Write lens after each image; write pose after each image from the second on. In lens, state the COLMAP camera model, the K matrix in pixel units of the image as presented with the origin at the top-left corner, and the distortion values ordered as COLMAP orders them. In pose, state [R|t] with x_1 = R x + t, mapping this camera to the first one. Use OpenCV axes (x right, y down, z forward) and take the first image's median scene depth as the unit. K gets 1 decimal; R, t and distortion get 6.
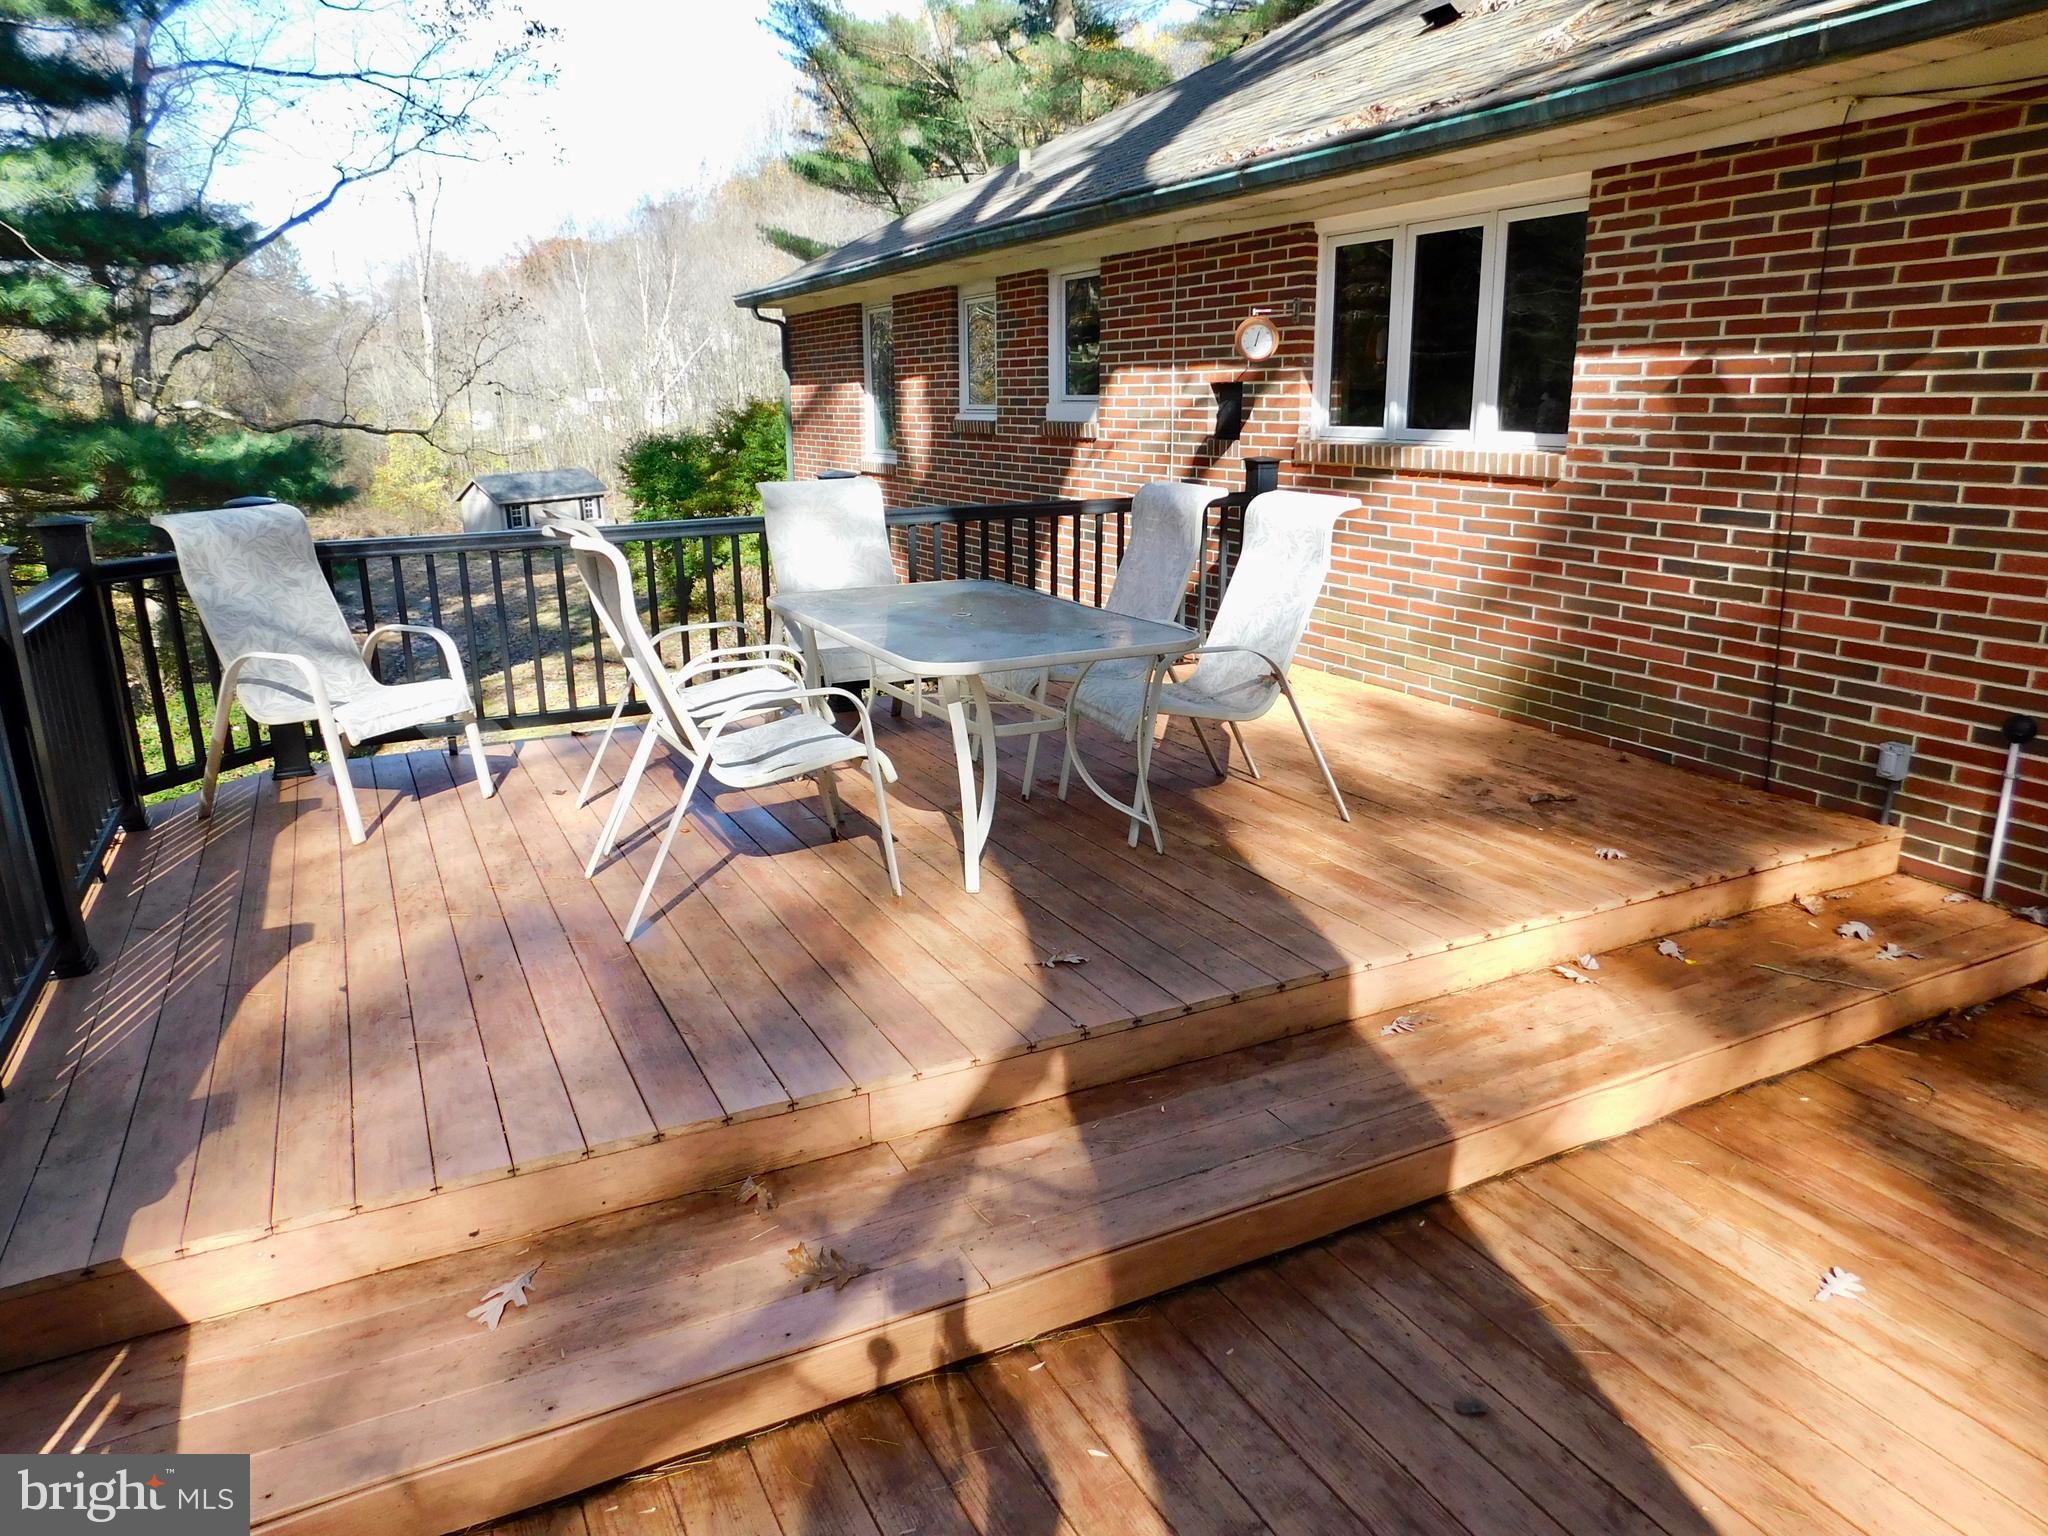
lens RADIAL K [[1349.8, 0, 1024.0], [0, 1349.8, 768.0], [0, 0, 1]] dist [-0.070434, 0.051625]
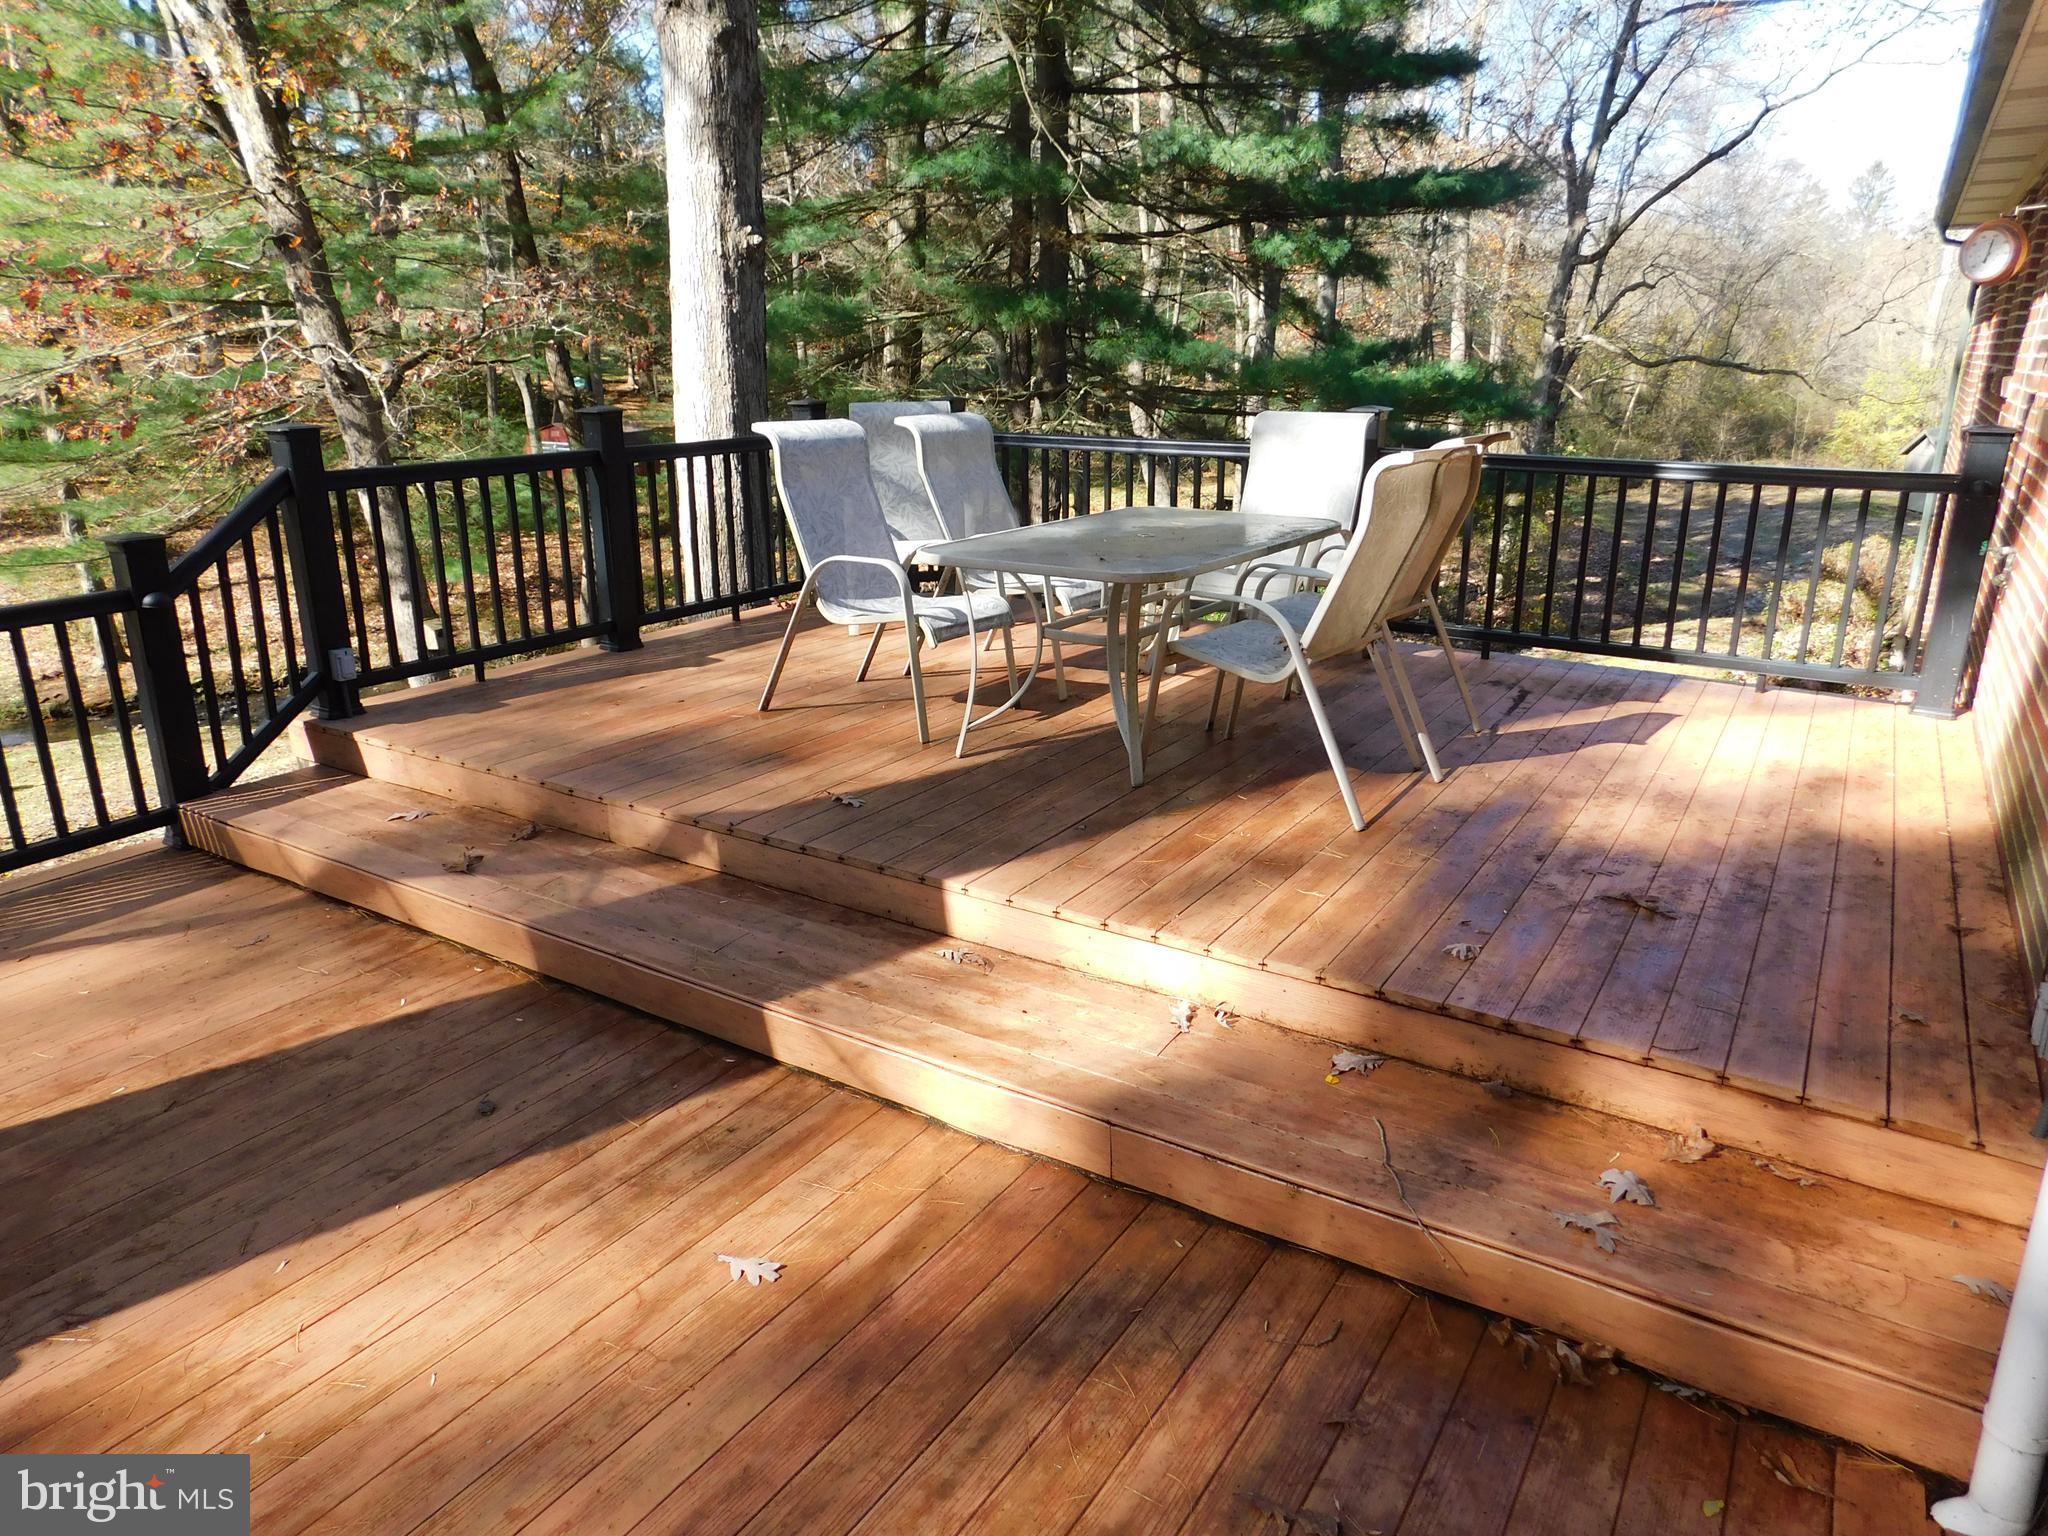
lens RADIAL K [[1349.8, 0, 1024.0], [0, 1349.8, 768.0], [0, 0, 1]] dist [-0.070434, 0.051625]
pose [[0.519049, 0.265819, -0.812360, 1.145375], [-0.230217, 0.958767, 0.166631, -0.129113], [0.823157, 0.100529, 0.558843, 0.479958]]
